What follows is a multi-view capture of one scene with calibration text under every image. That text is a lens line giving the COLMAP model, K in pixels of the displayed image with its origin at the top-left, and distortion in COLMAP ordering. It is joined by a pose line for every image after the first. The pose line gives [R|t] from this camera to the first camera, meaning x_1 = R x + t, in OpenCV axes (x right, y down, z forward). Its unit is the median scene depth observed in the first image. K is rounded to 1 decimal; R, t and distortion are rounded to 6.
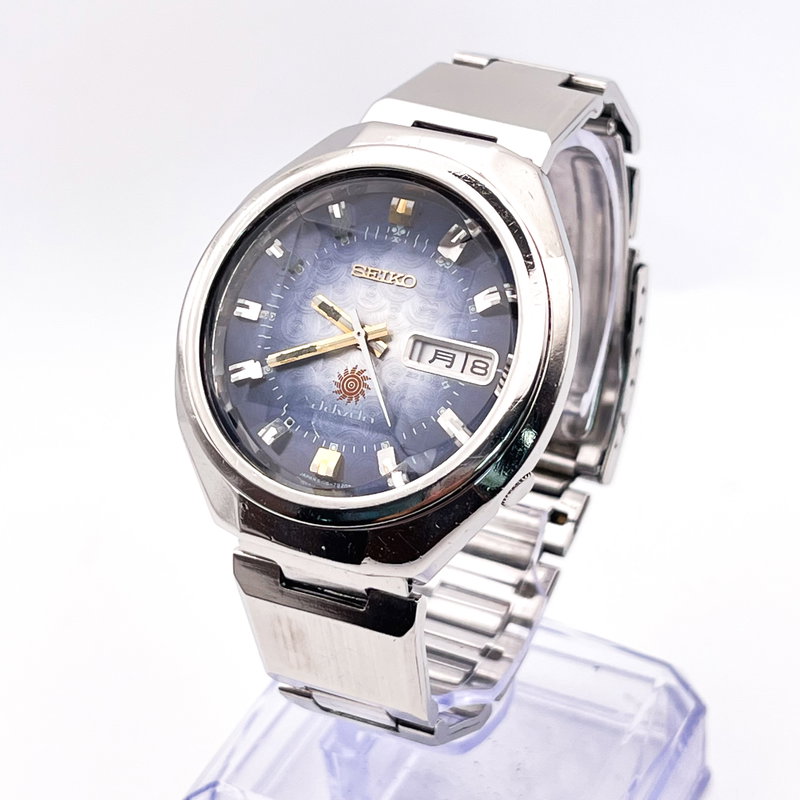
lens RADIAL K [[1998.1, 0, 400.0], [0, 1998.1, 400.0], [0, 0, 1]] dist [0.466089, -0.168322]
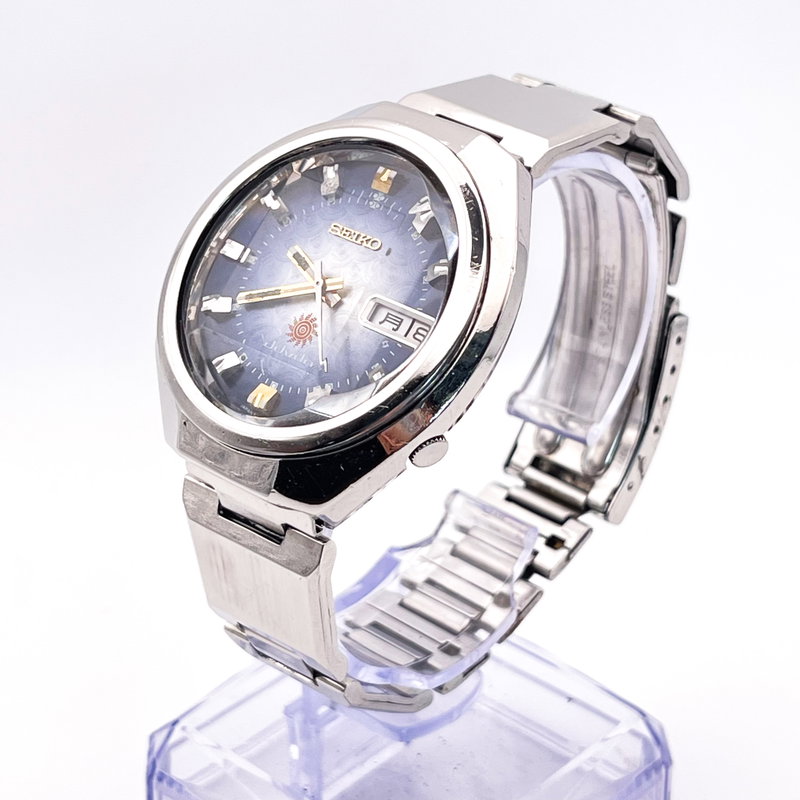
lens RADIAL K [[1998.1, 0, 400.0], [0, 1998.1, 400.0], [0, 0, 1]] dist [0.466089, -0.168322]
pose [[0.968071, 0.182602, -0.171742, 0.208454], [-0.194611, 0.979295, -0.055758, 0.075620], [0.158004, 0.087400, 0.983563, -0.032079]]
